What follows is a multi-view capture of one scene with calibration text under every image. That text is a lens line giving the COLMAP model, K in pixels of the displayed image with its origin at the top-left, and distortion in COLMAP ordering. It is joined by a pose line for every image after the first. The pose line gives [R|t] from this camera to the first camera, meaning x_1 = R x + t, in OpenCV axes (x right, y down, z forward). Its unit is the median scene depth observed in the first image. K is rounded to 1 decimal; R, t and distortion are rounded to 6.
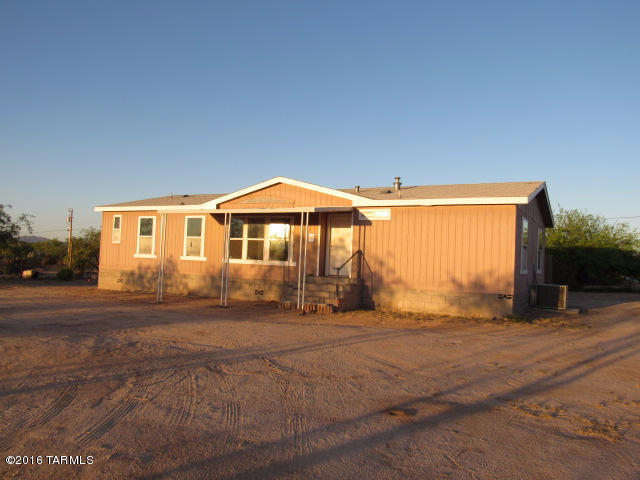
lens RADIAL K [[503.7, 0, 320.0], [0, 503.7, 240.0], [0, 0, 1]] dist [-0.033477, 0.002822]
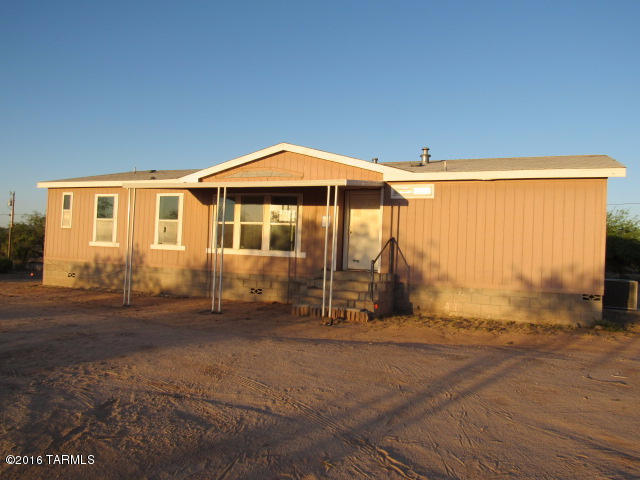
lens RADIAL K [[503.7, 0, 320.0], [0, 503.7, 240.0], [0, 0, 1]] dist [-0.033477, 0.002822]
pose [[0.996176, 0.002366, 0.087335, -0.094455], [-0.004462, 0.999706, 0.023820, 0.005756], [-0.087253, -0.024119, 0.995894, 0.222950]]
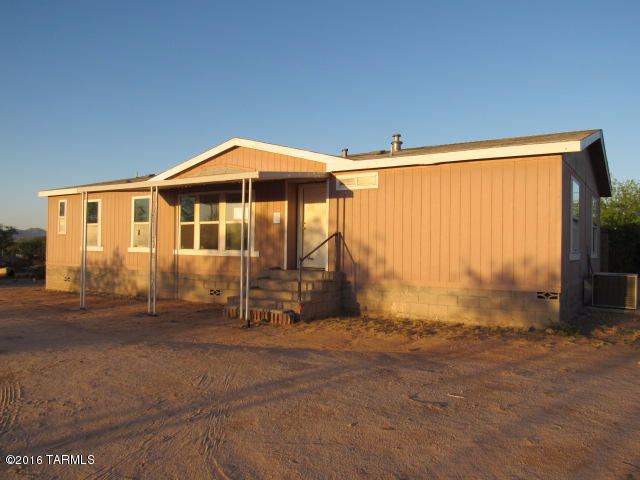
lens RADIAL K [[503.7, 0, 320.0], [0, 503.7, 240.0], [0, 0, 1]] dist [-0.033477, 0.002822]
pose [[0.996870, -0.027988, -0.073938, 0.100219], [0.029725, 0.999305, 0.022498, 0.013228], [0.073257, -0.024626, 0.997009, 0.267111]]
